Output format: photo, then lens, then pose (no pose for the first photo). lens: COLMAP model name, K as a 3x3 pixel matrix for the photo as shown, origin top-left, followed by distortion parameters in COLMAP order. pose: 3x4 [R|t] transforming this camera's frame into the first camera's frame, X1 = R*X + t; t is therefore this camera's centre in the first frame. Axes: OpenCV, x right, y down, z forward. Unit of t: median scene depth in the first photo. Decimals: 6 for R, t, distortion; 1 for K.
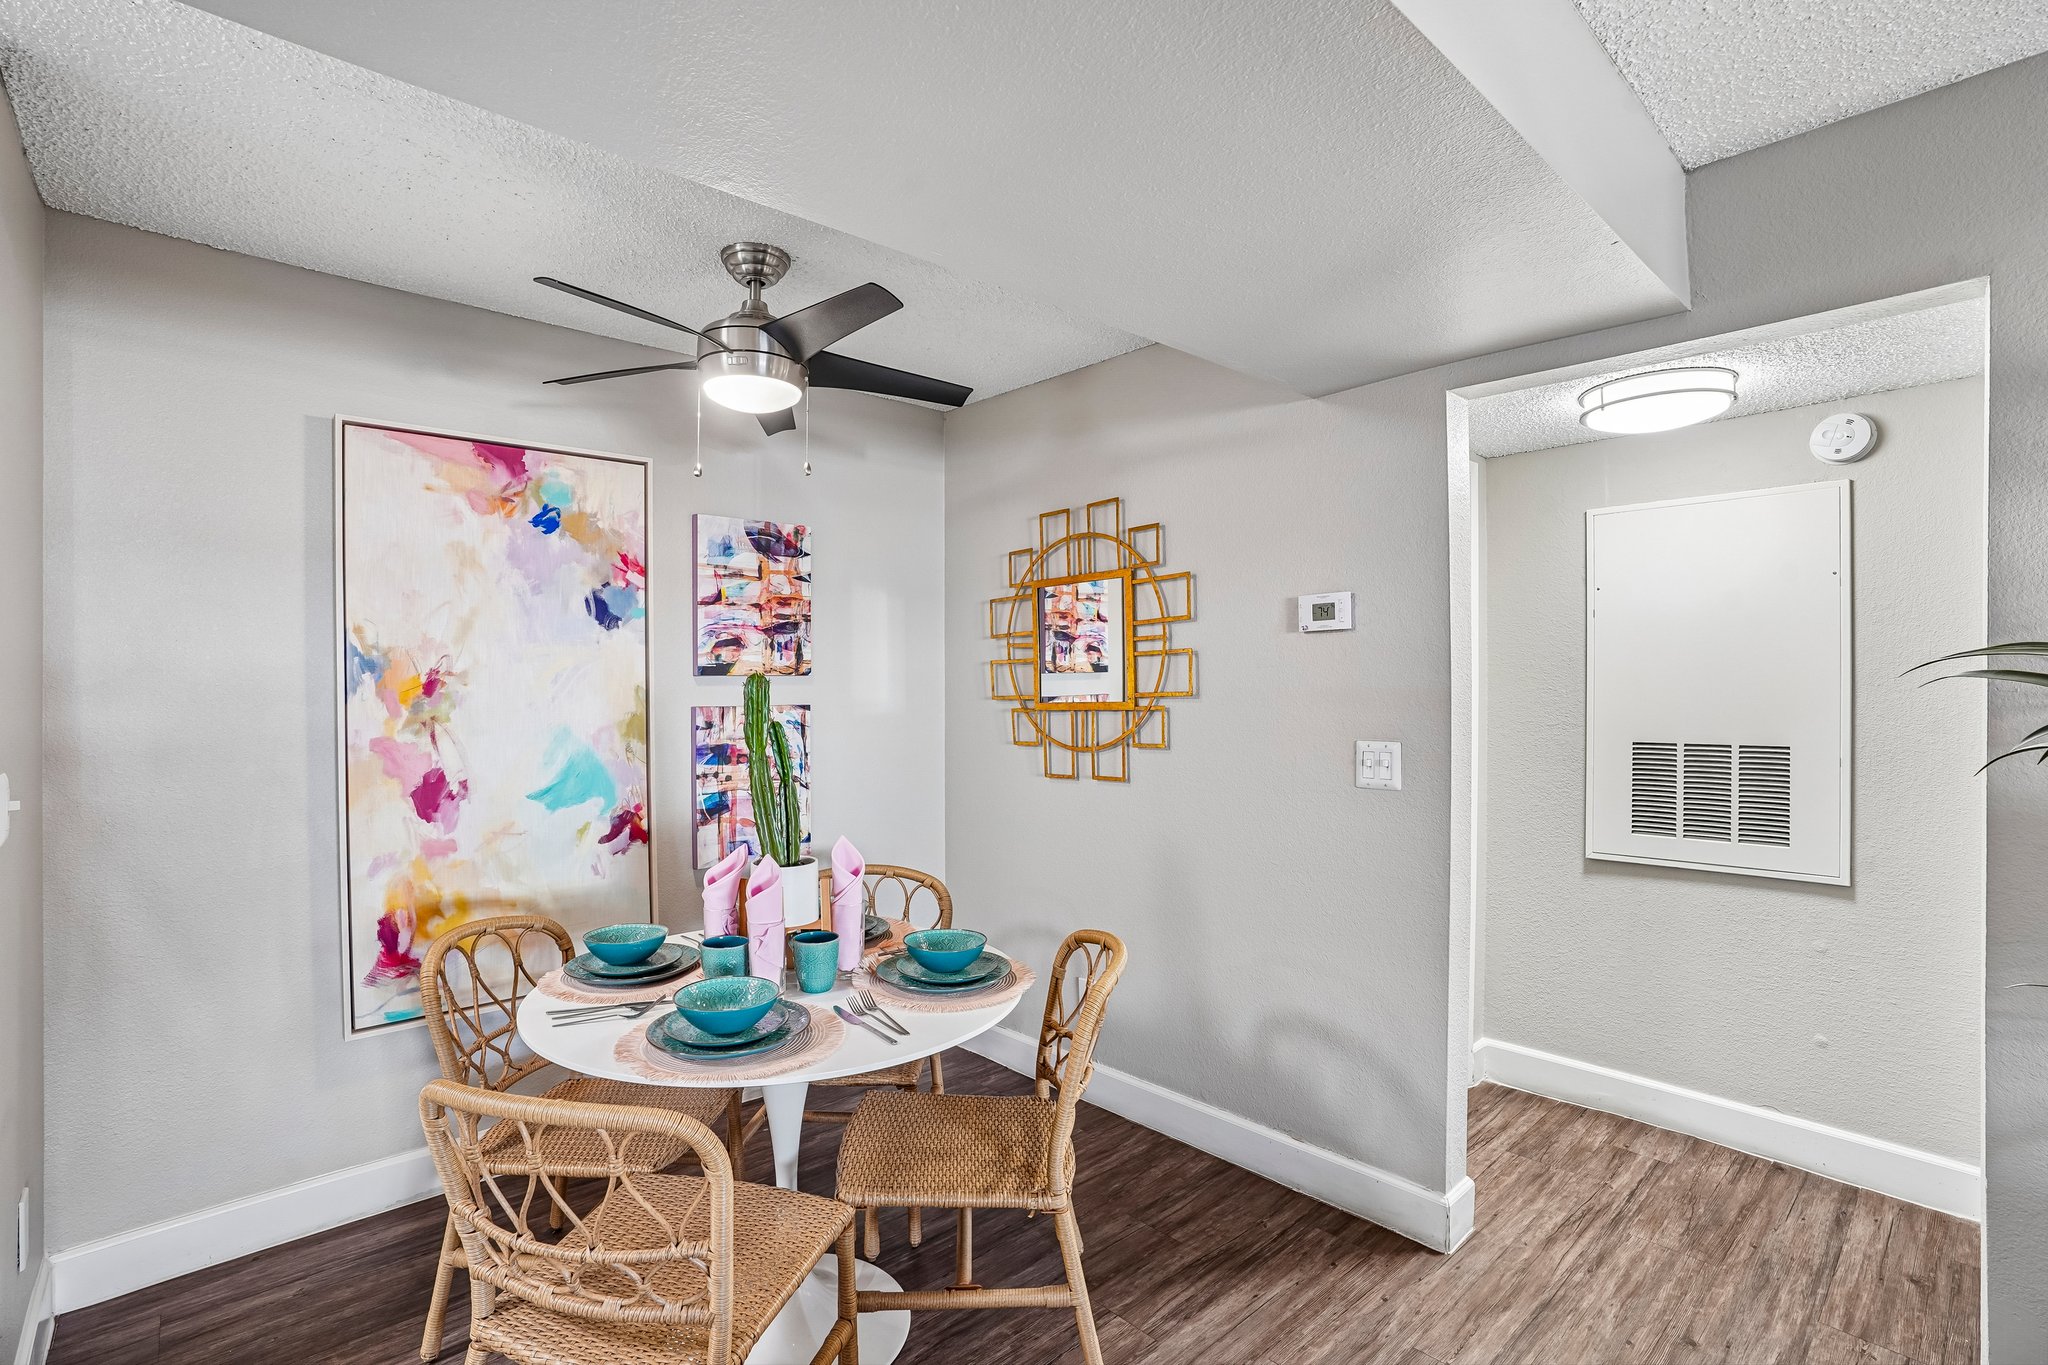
lens RADIAL K [[944.3, 0, 1022.9], [0, 944.3, 687.6], [0, 0, 1]] dist [-0.074328, 0.028550]
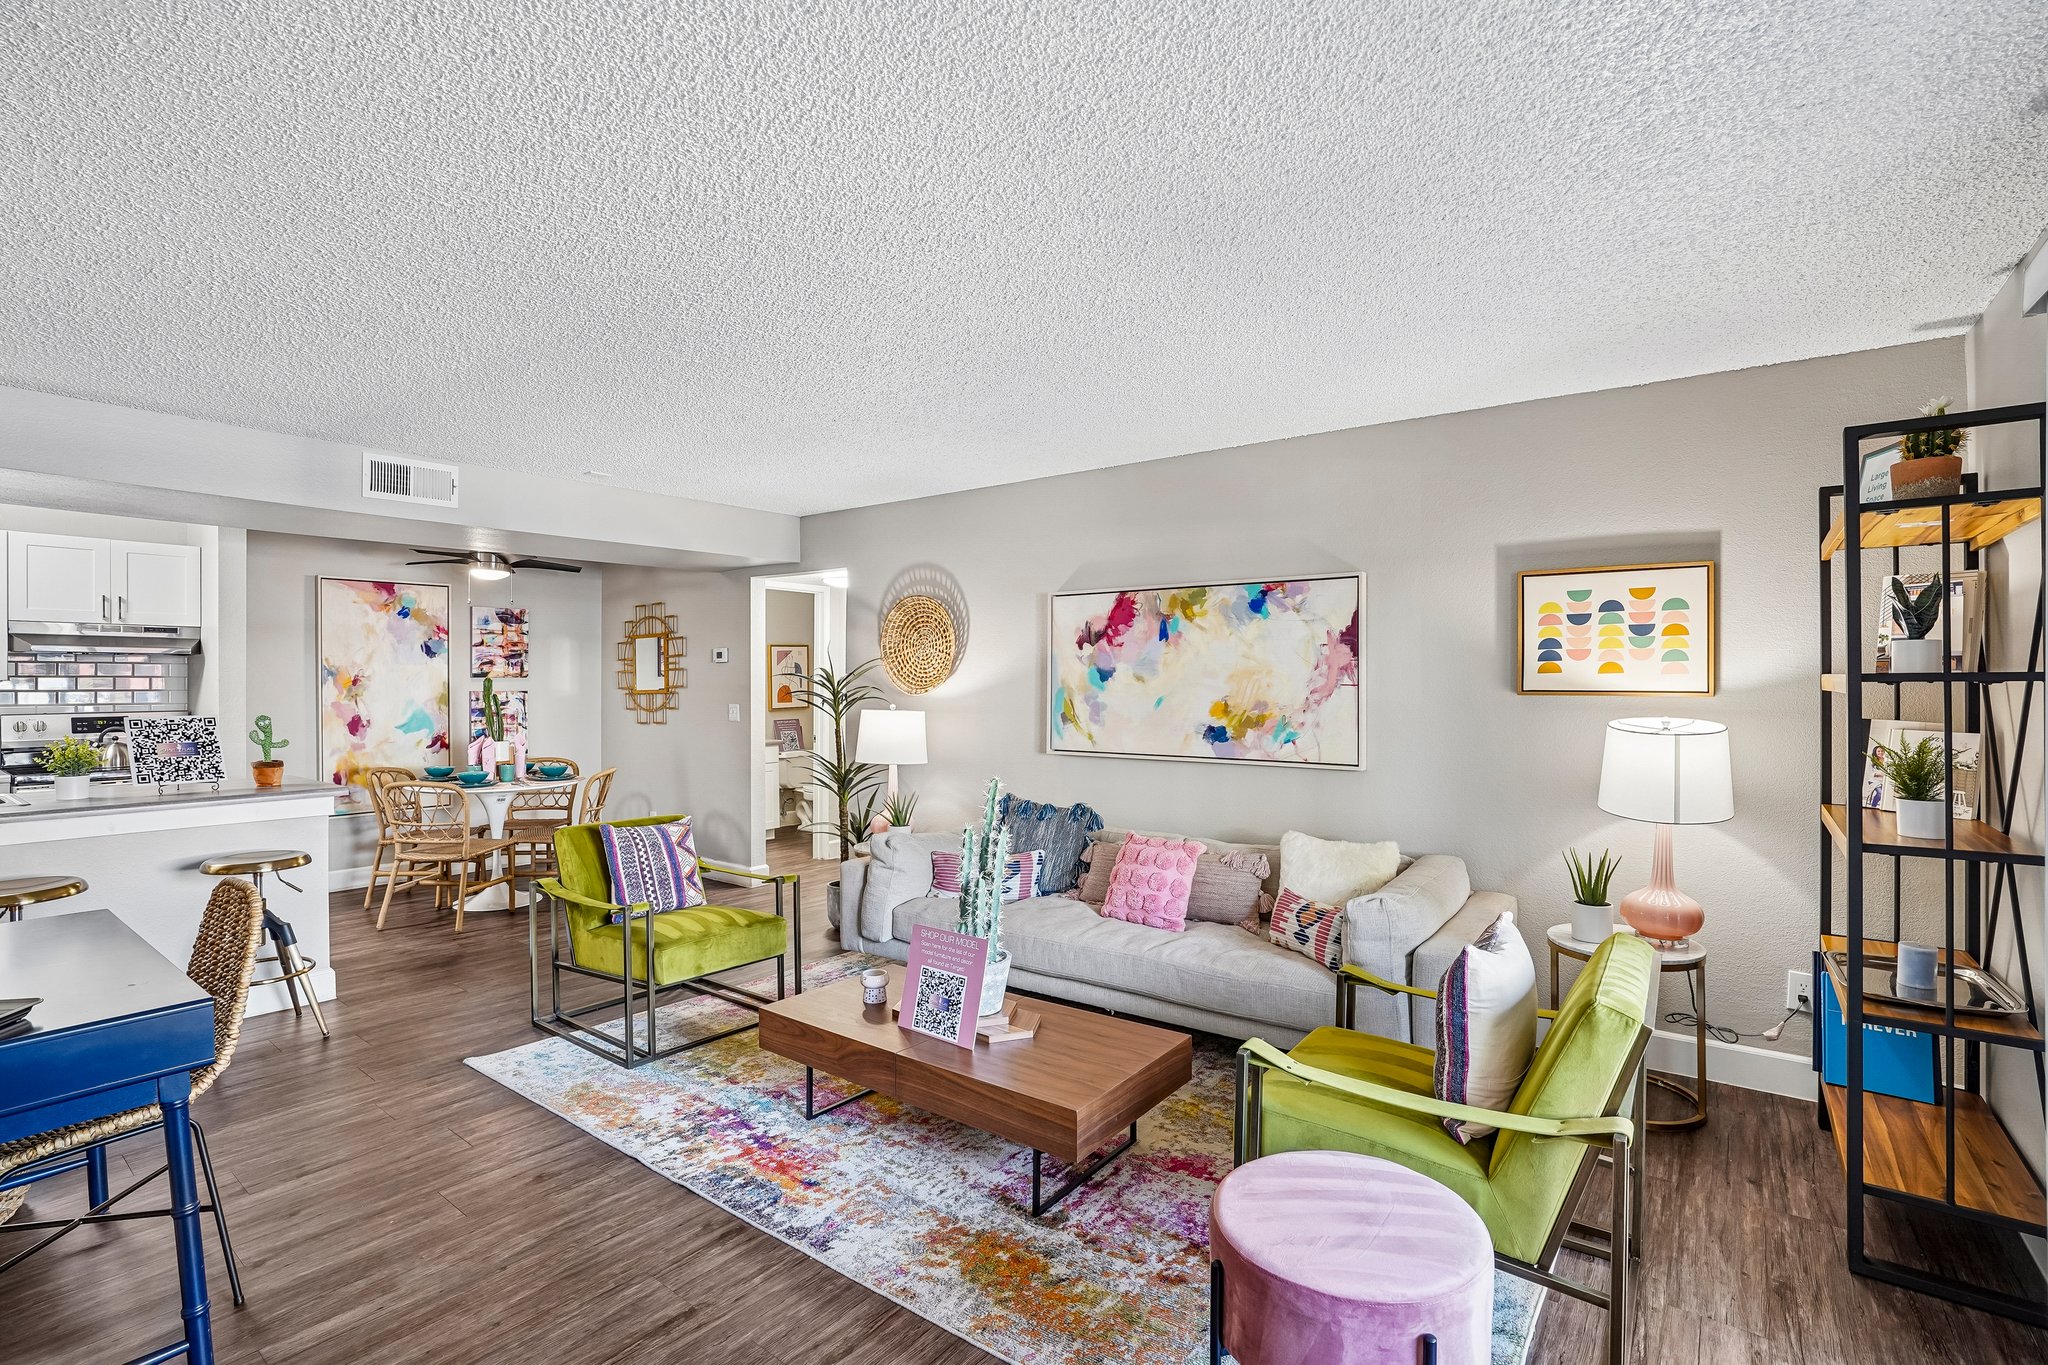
lens RADIAL K [[944.3, 0, 1022.9], [0, 944.3, 687.6], [0, 0, 1]] dist [-0.074328, 0.028550]
pose [[0.984711, 0.005043, 0.174125, 0.693100], [-0.005542, 0.999982, 0.002380, -0.001024], [-0.174110, -0.003309, 0.984721, -1.722710]]
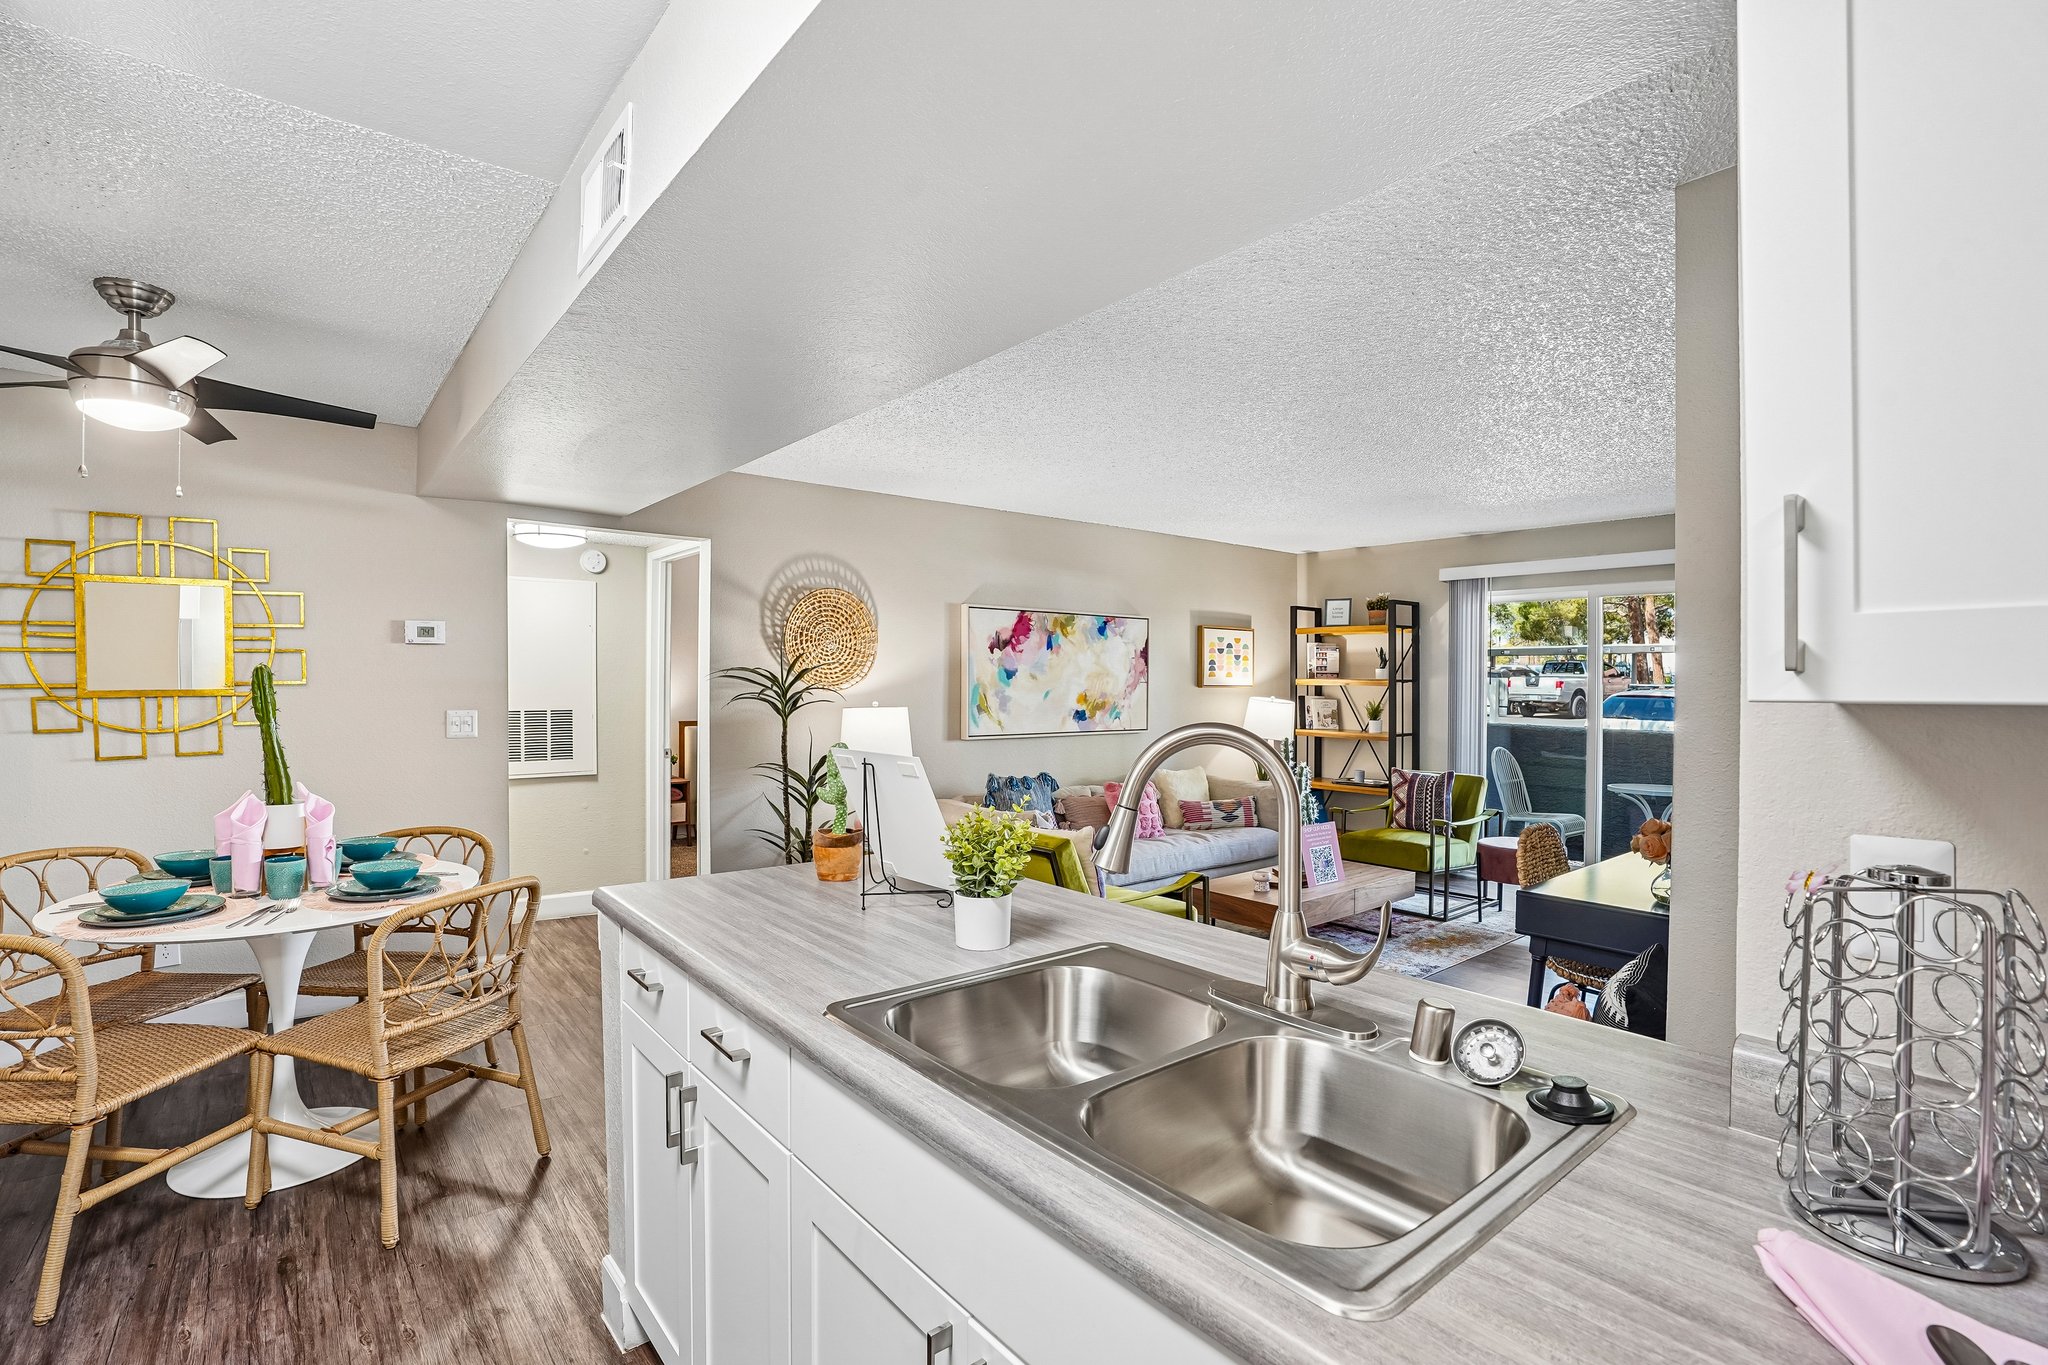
lens RADIAL K [[944.3, 0, 1022.9], [0, 944.3, 687.6], [0, 0, 1]] dist [-0.074328, 0.028550]
pose [[0.072955, -0.002772, 0.997331, -1.178319], [-0.005916, 0.999977, 0.003212, 0.003790], [-0.997318, -0.006135, 0.072937, -0.145901]]
